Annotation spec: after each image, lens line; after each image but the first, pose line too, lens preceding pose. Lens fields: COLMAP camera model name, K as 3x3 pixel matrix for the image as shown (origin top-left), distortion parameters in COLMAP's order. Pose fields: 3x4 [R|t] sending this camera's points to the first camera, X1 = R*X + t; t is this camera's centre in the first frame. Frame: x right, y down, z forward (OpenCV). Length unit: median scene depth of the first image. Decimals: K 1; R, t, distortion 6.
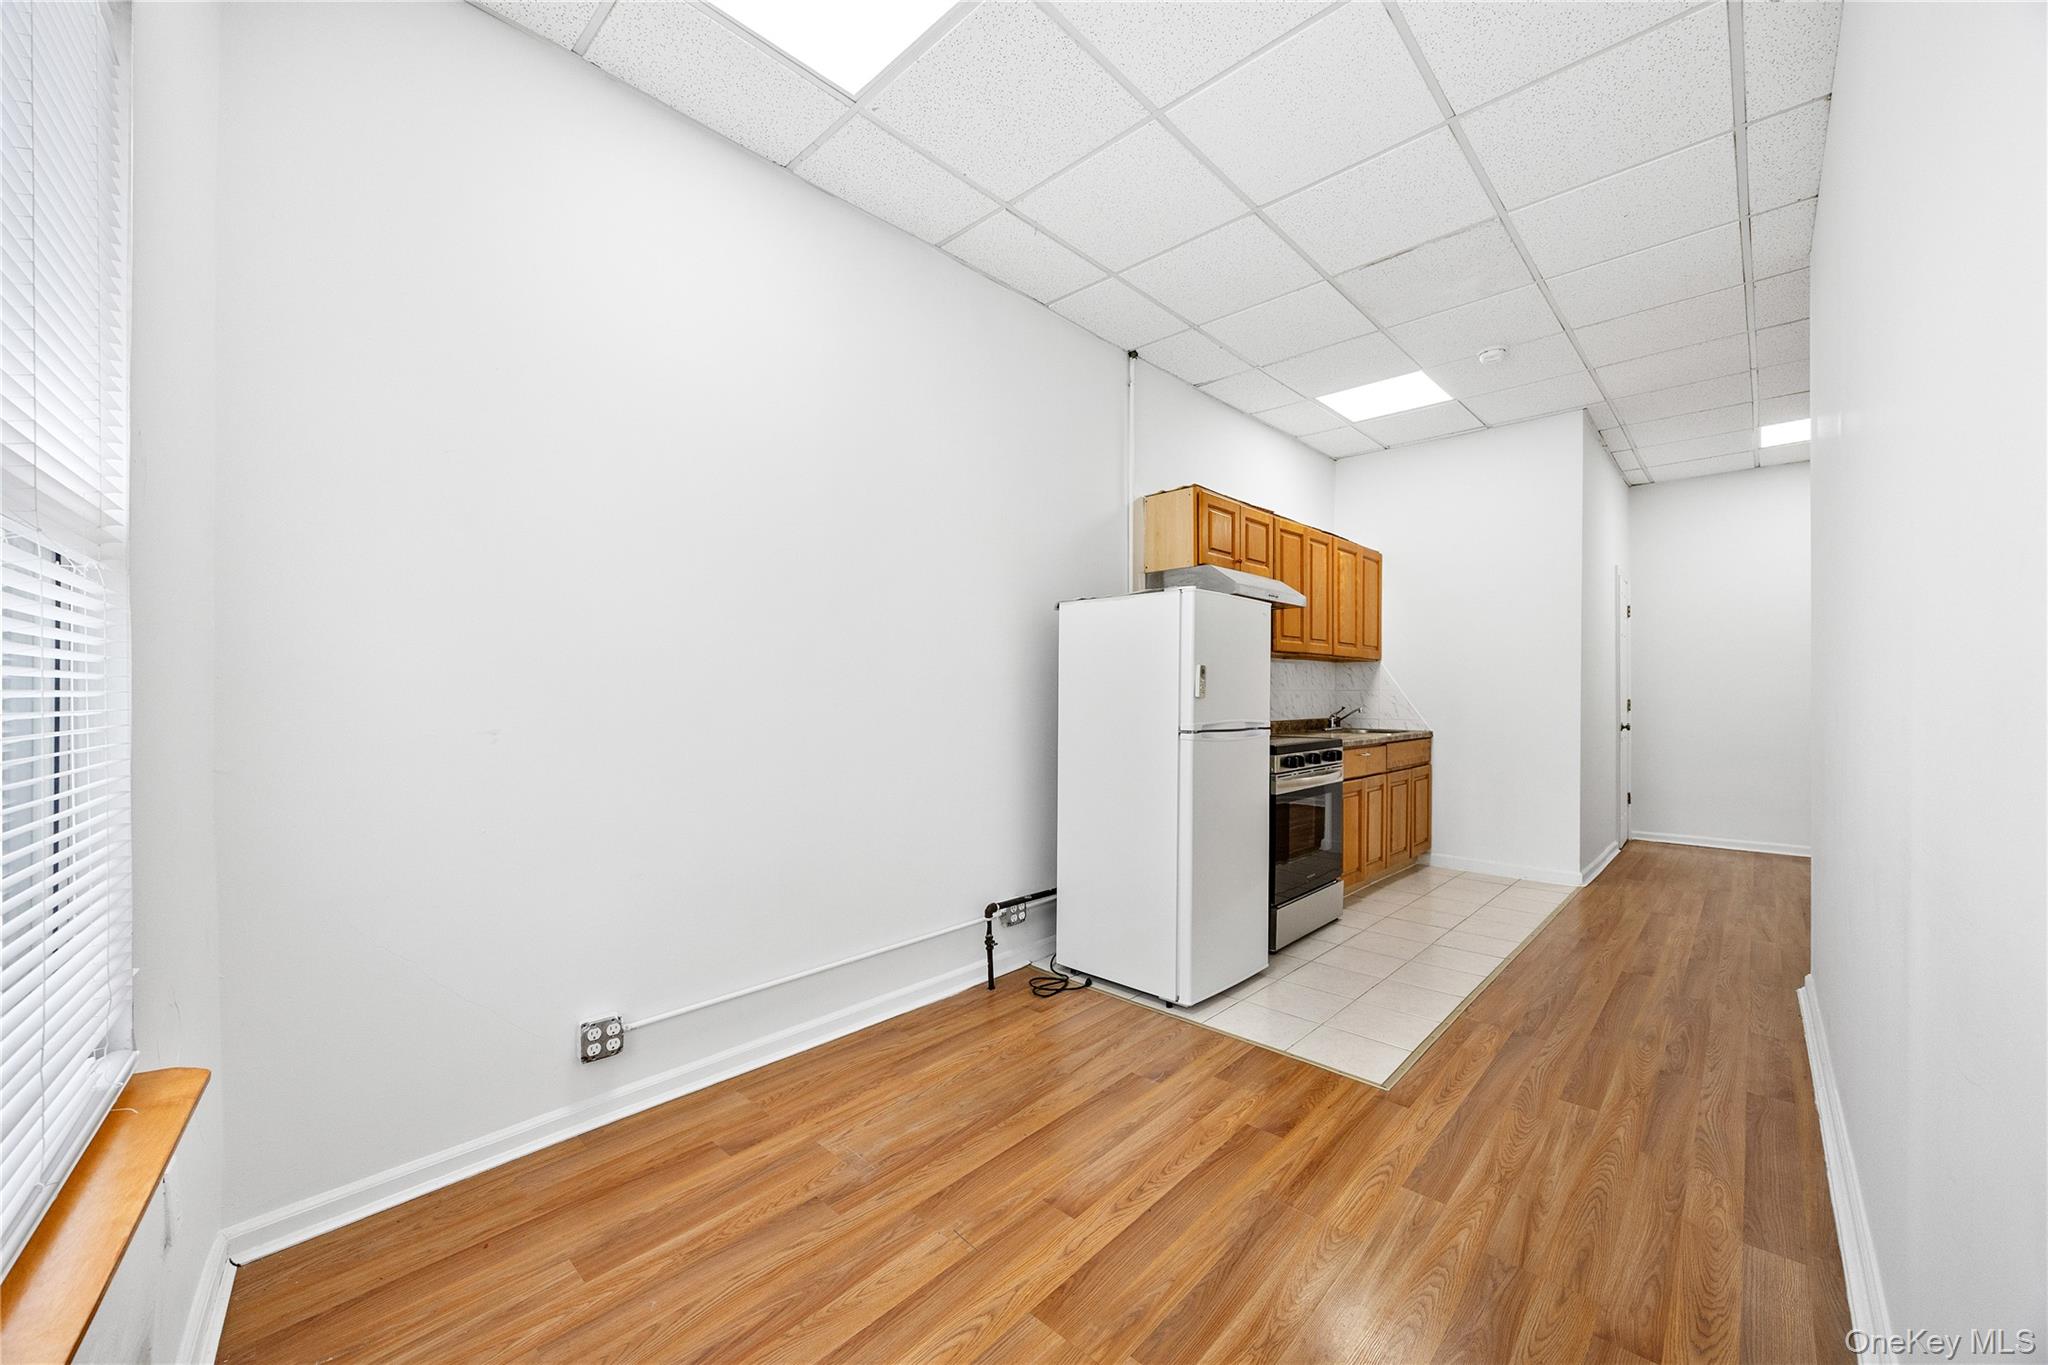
lens RADIAL K [[794.8, 0, 1010.1], [0, 794.8, 687.6], [0, 0, 1]] dist [-0.001031, -0.000046]
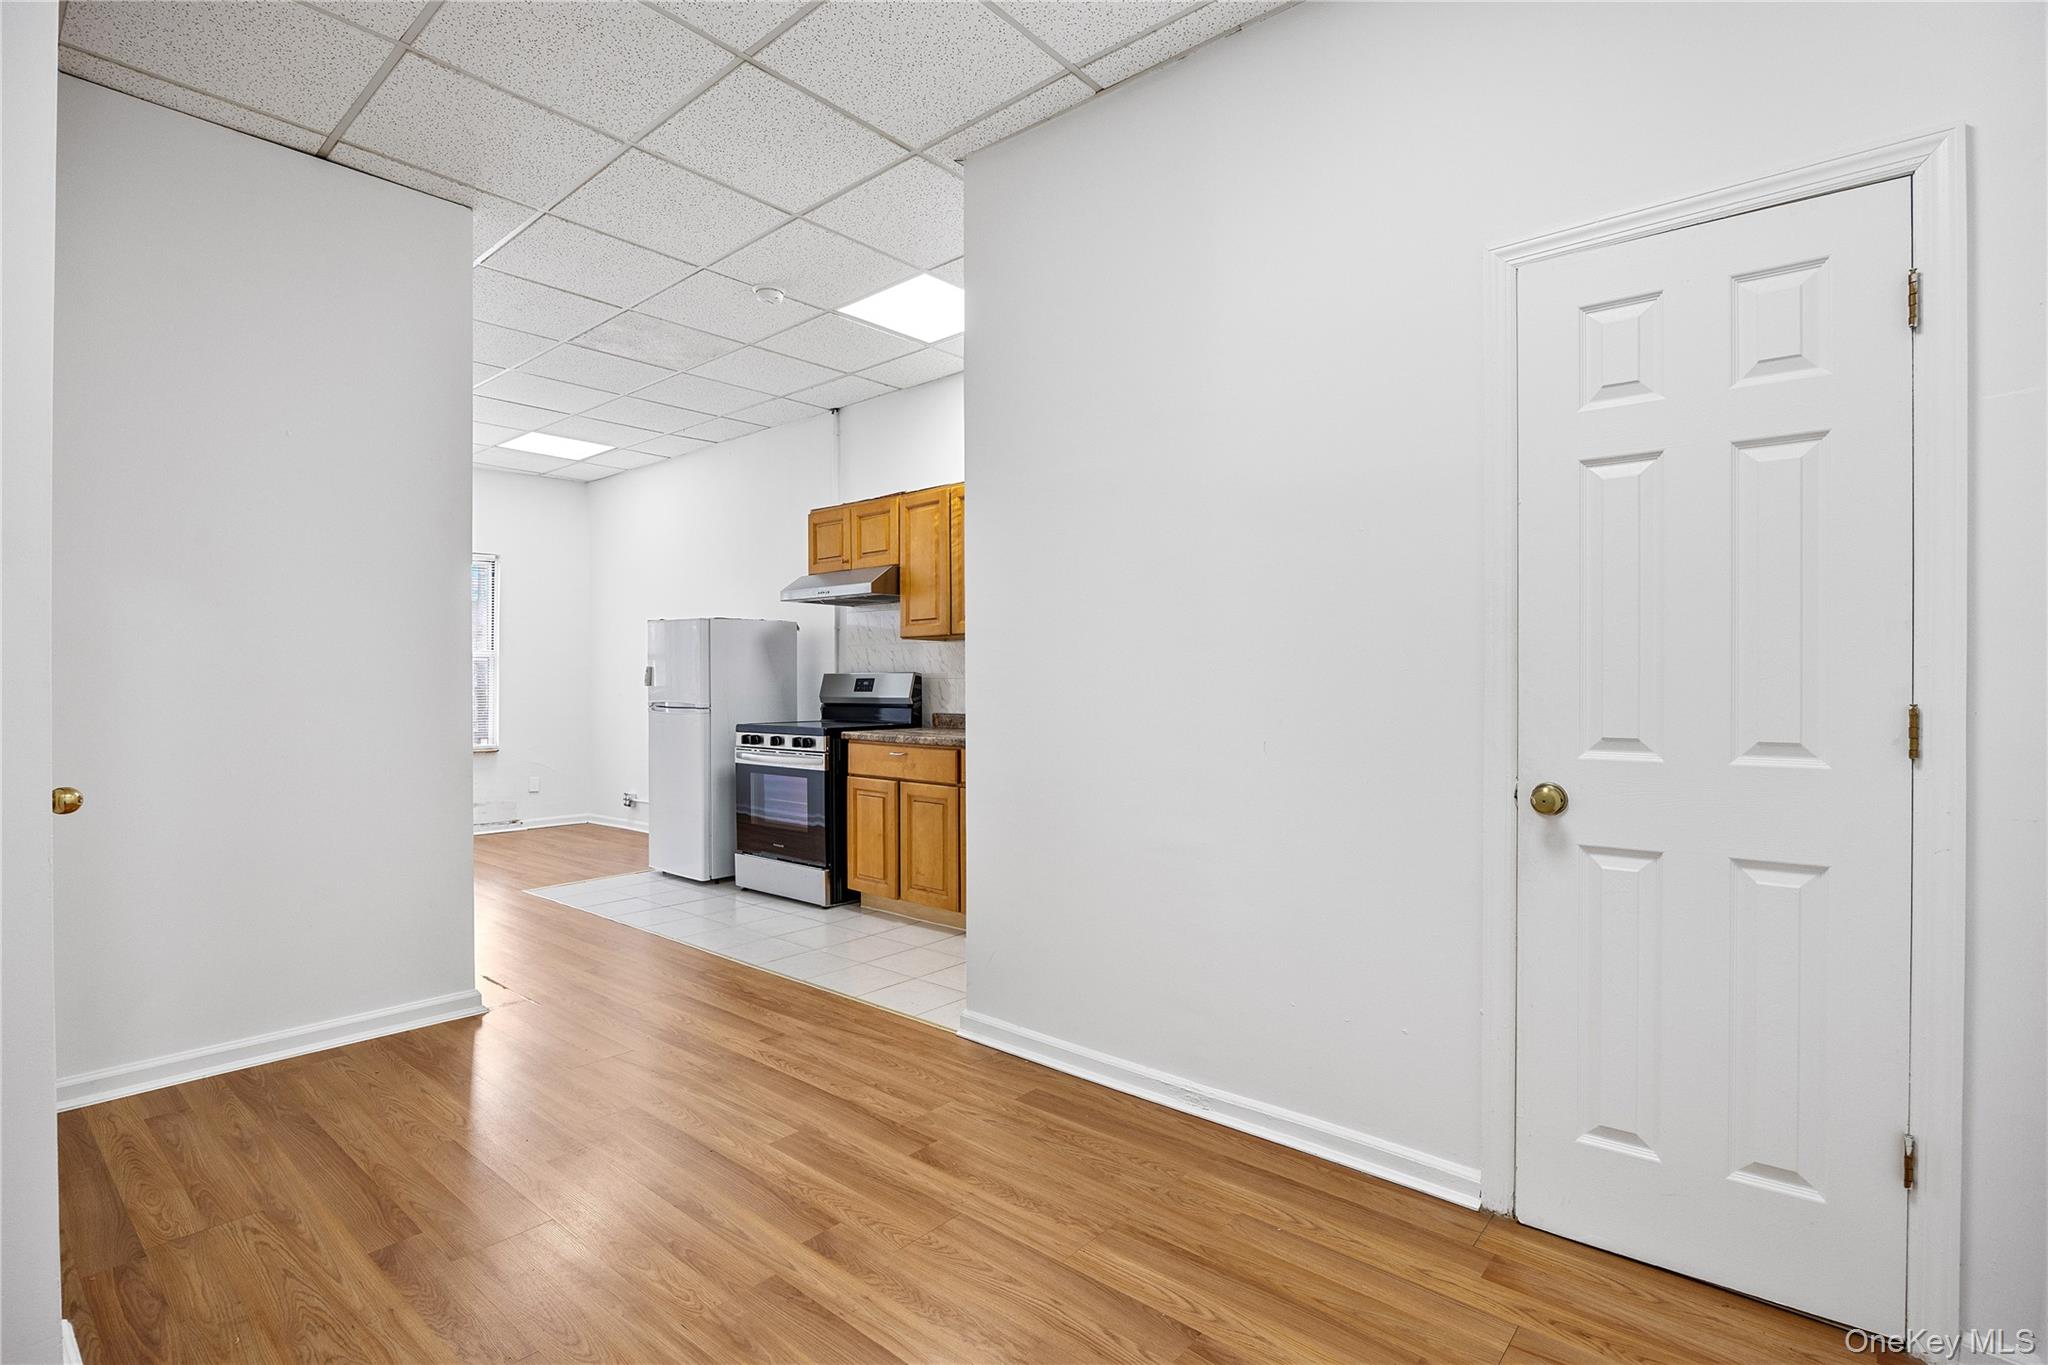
lens RADIAL K [[861.3, 0, 1035.7], [0, 861.3, 687.7], [0, 0, 1]] dist [0.004321, 0.000110]
pose [[0.111975, 0.003284, -0.993706, 1.837618], [0.004898, 0.999981, 0.003857, 0.013722], [0.993699, -0.005299, 0.111957, 1.388523]]
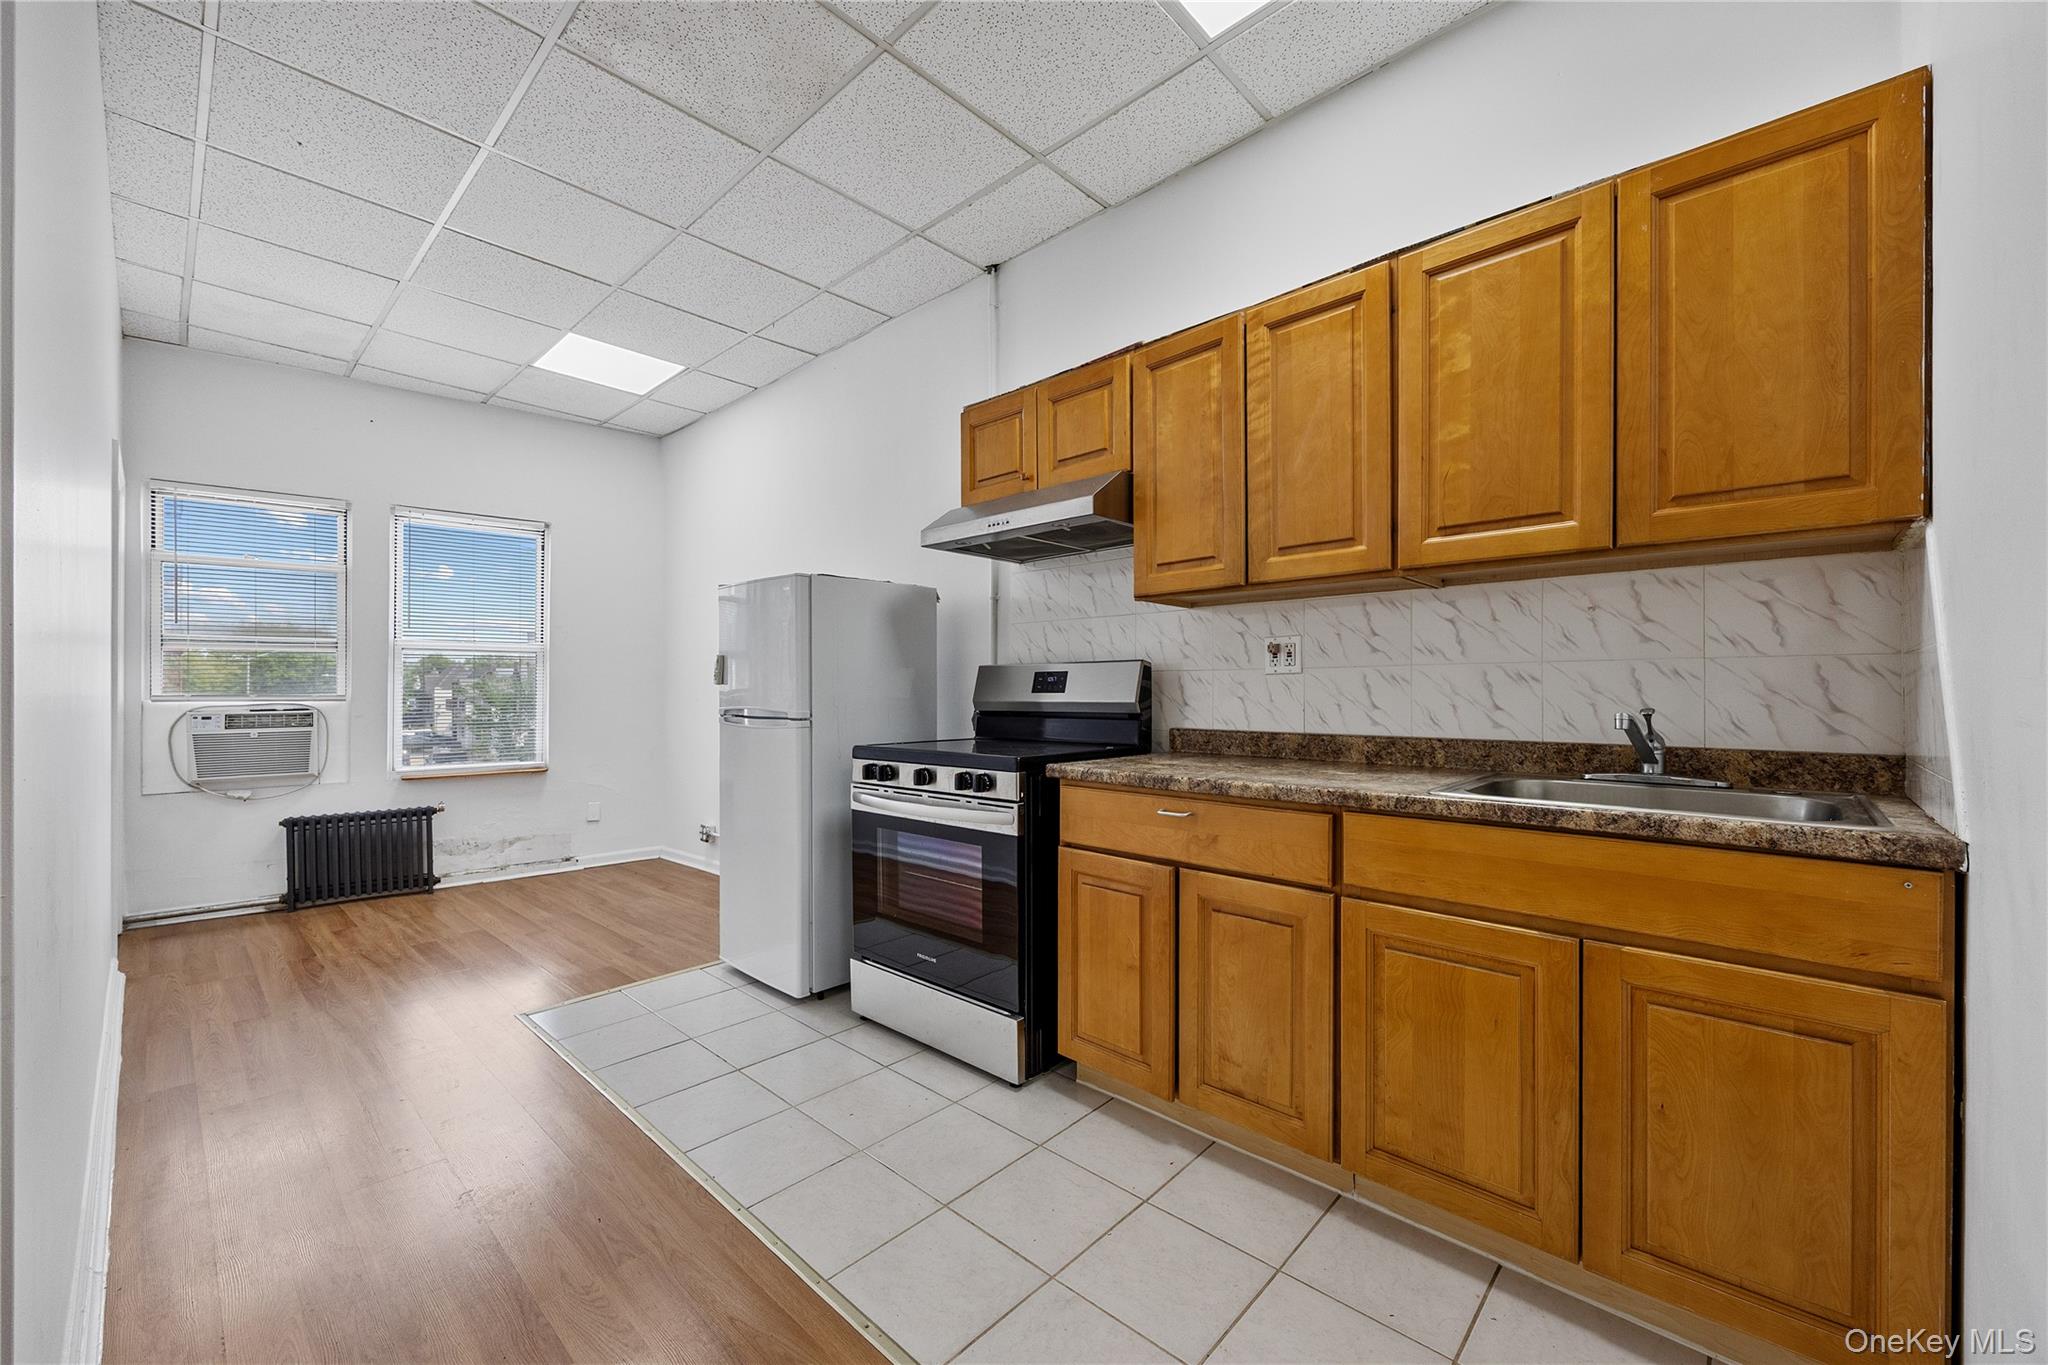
lens RADIAL K [[794.8, 0, 1010.6], [0, 794.8, 696.0], [0, 0, 1]] dist [-0.001031, -0.000046]
pose [[0.008528, 0.002884, -0.999959, 1.157187], [0.004115, 0.999987, 0.002920, 0.025569], [0.999955, -0.004140, 0.008516, 1.205272]]
